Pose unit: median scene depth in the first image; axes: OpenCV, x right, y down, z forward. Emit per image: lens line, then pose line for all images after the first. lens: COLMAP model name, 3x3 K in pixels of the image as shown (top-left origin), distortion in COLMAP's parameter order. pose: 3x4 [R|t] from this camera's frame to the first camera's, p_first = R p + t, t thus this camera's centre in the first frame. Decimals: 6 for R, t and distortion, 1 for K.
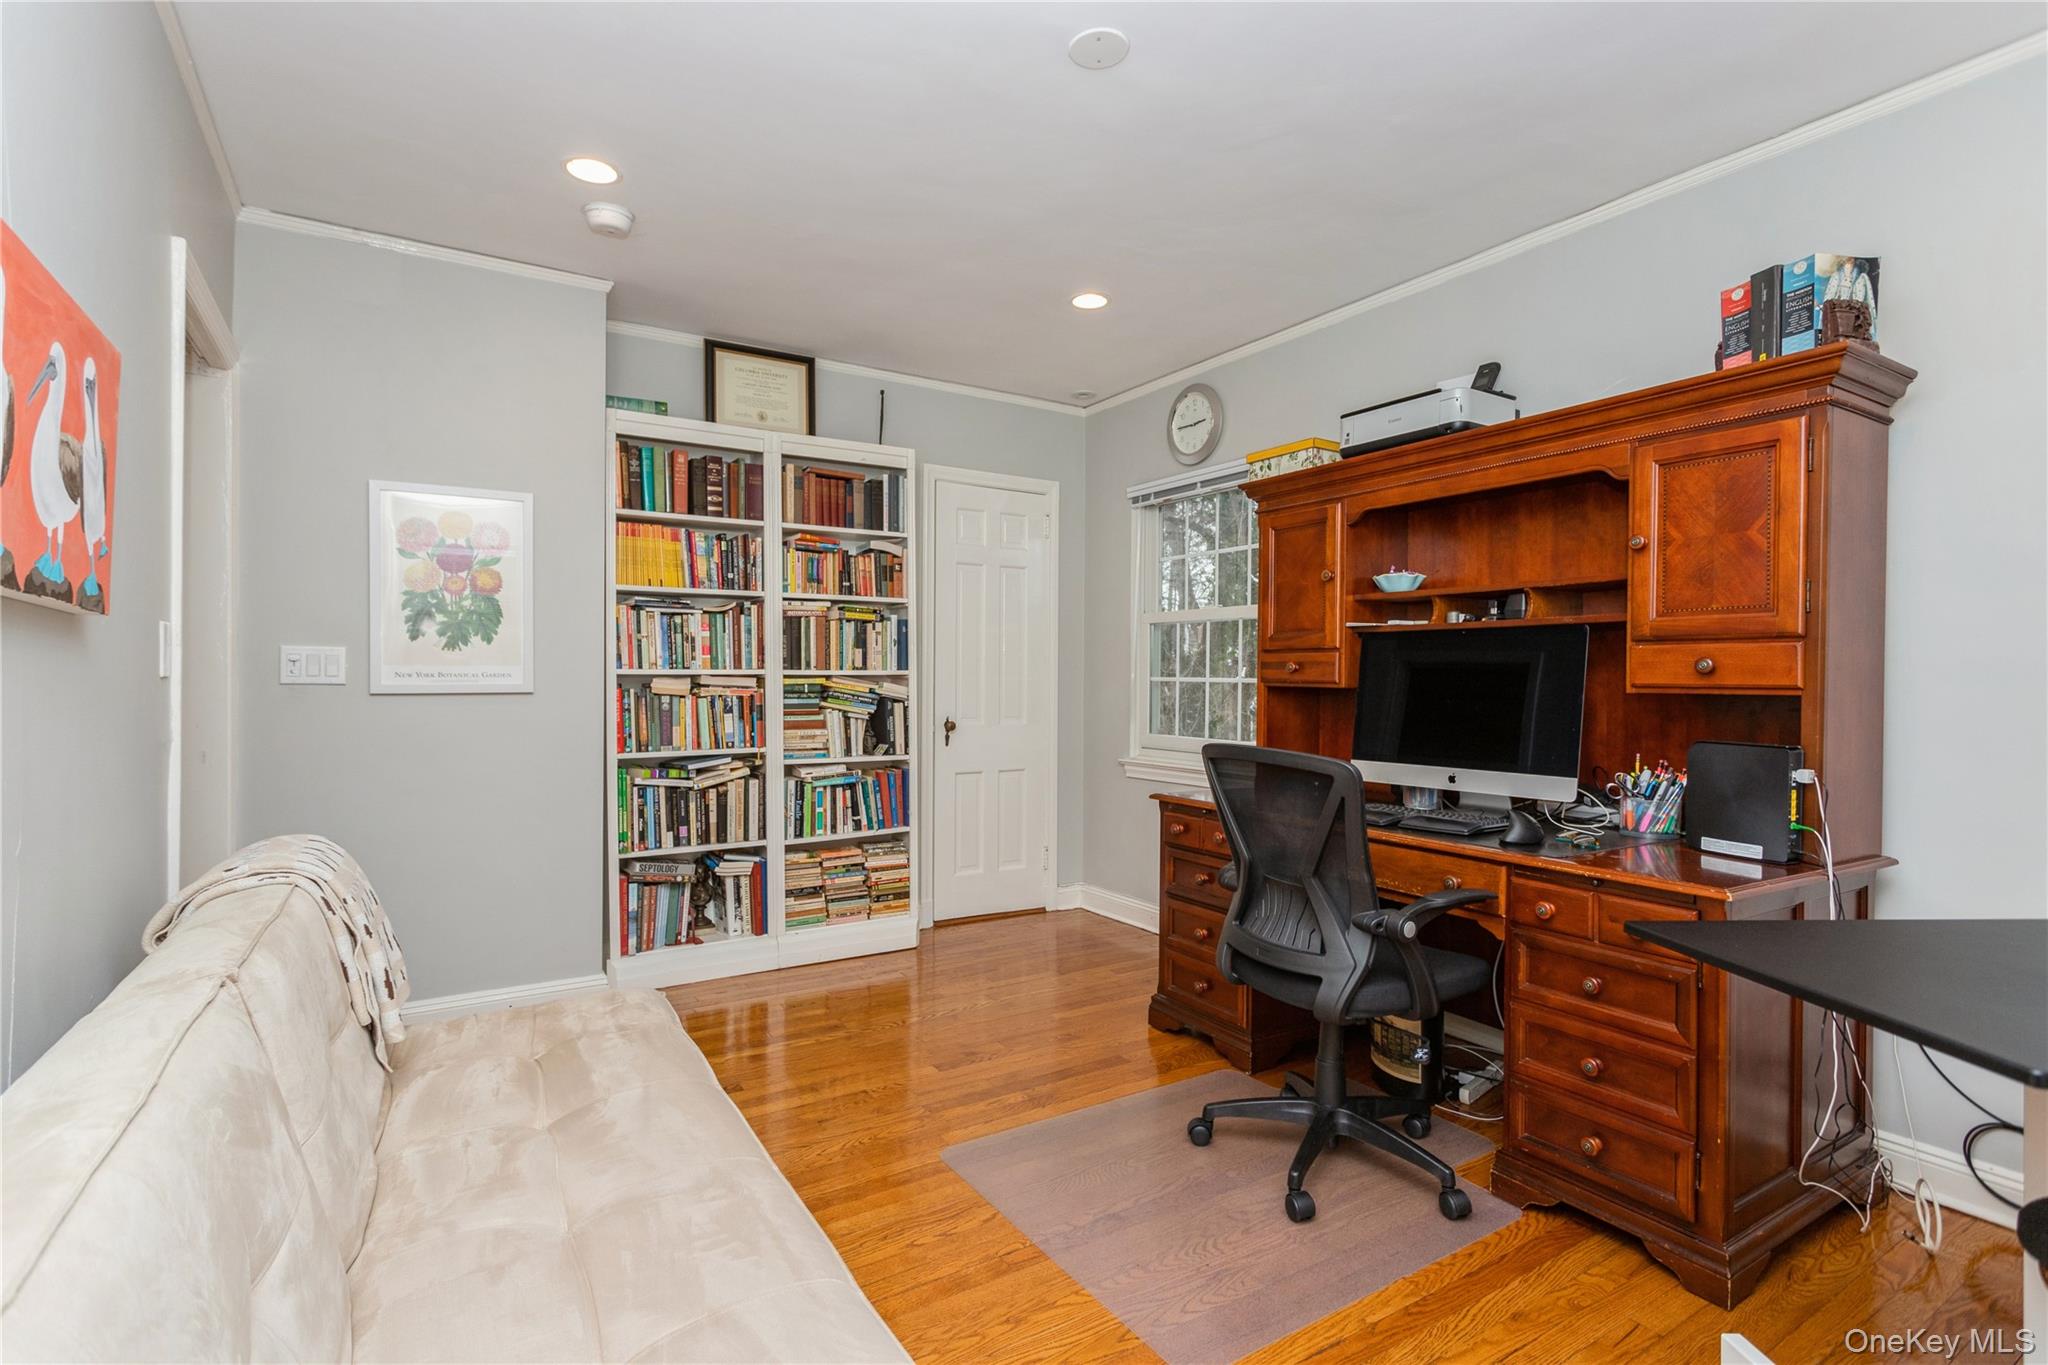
lens RADIAL K [[975.5, 0, 1024.0], [0, 975.5, 682.5], [0, 0, 1]] dist [0.000849, 0.000072]
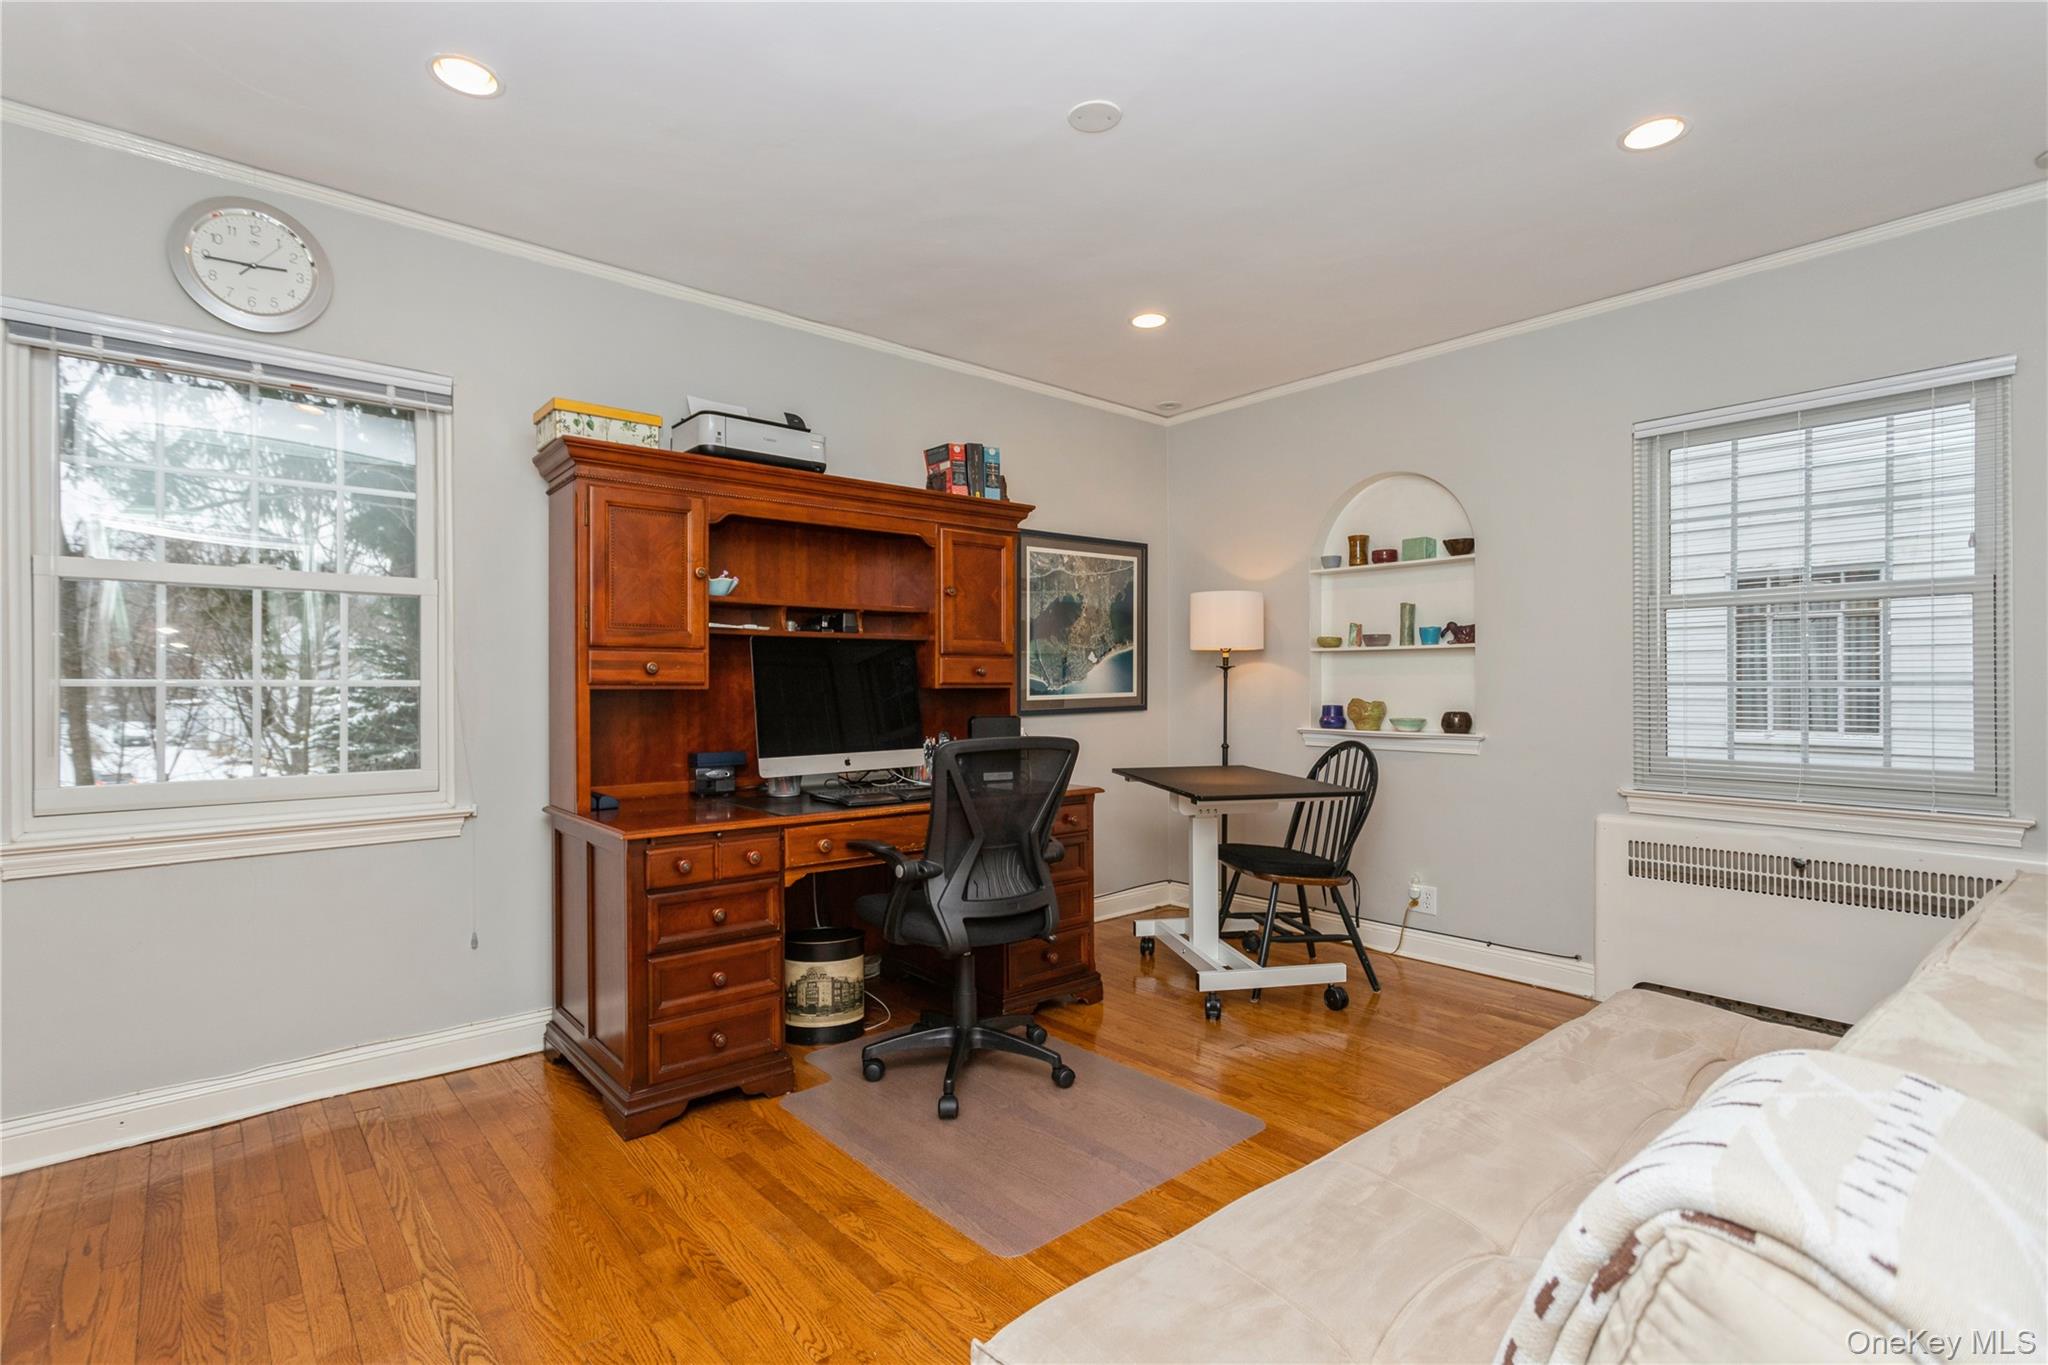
lens RADIAL K [[971.6, 0, 1016.3], [0, 971.6, 672.2], [0, 0, 1]] dist [0.001649, 0.000259]
pose [[-0.151408, 0.009263, 0.988428, -0.759186], [0.008514, 0.999931, -0.008066, -0.001290], [-0.988435, 0.007194, -0.151476, 0.942409]]
